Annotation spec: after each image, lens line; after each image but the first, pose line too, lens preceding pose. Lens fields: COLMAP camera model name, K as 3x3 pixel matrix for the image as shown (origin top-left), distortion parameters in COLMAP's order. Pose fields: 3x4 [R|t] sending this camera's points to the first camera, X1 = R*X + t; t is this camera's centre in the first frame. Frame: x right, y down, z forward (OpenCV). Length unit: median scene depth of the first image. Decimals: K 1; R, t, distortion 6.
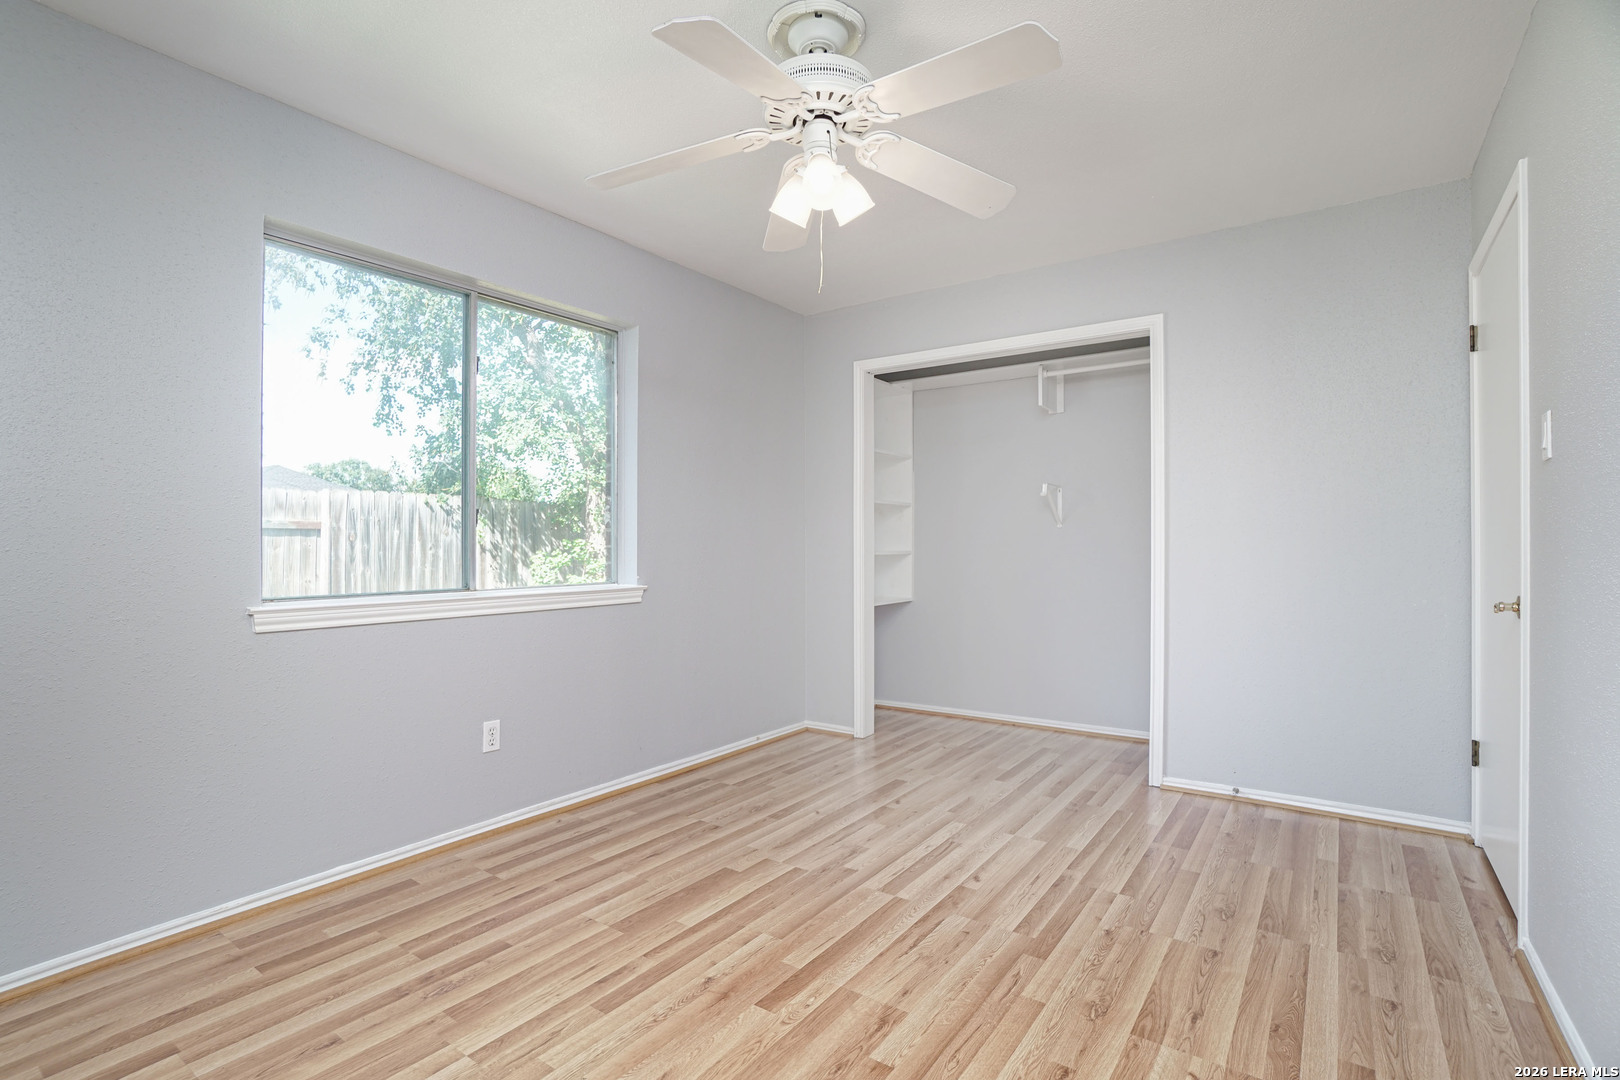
lens RADIAL K [[747.2, 0, 810.0], [0, 747.2, 540.0], [0, 0, 1]] dist [-0.001982, -0.000160]
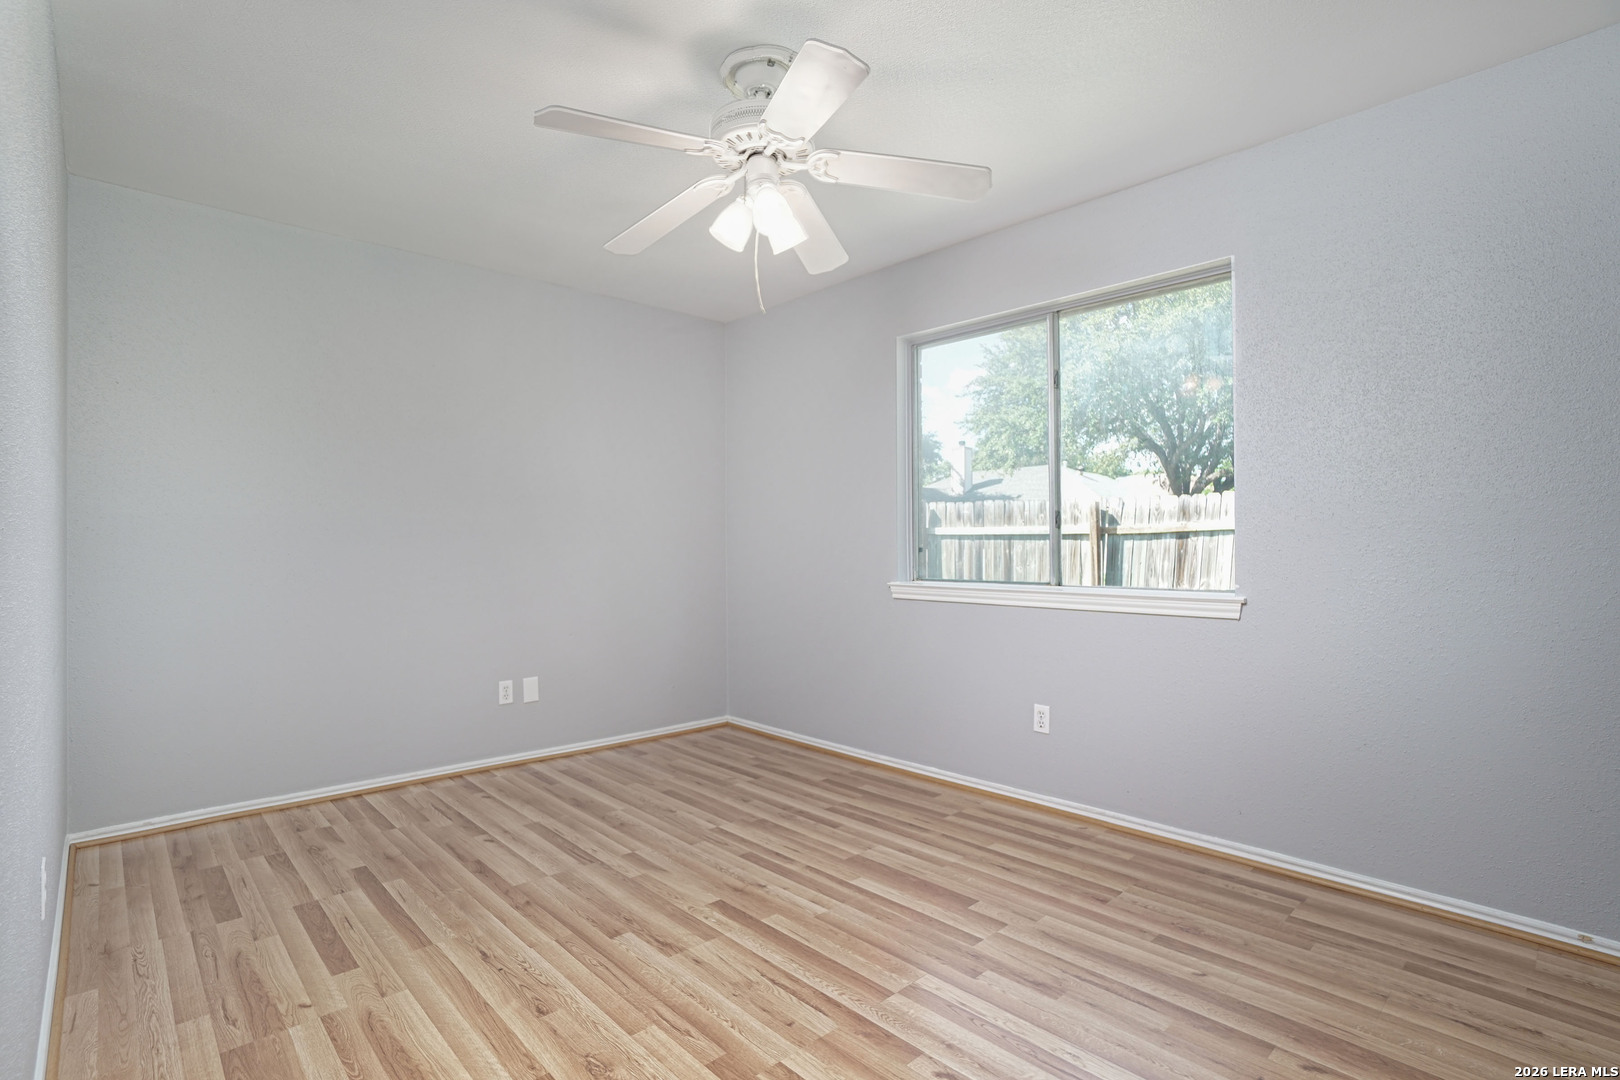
lens RADIAL K [[807.4, 0, 801.6], [0, 807.4, 545.6], [0, 0, 1]] dist [-0.000639, 0.000833]
pose [[-0.201988, -0.002362, -0.979385, 0.945582], [0.009919, 0.999941, -0.004458, 0.013823], [0.979338, -0.010615, -0.201953, 1.065021]]
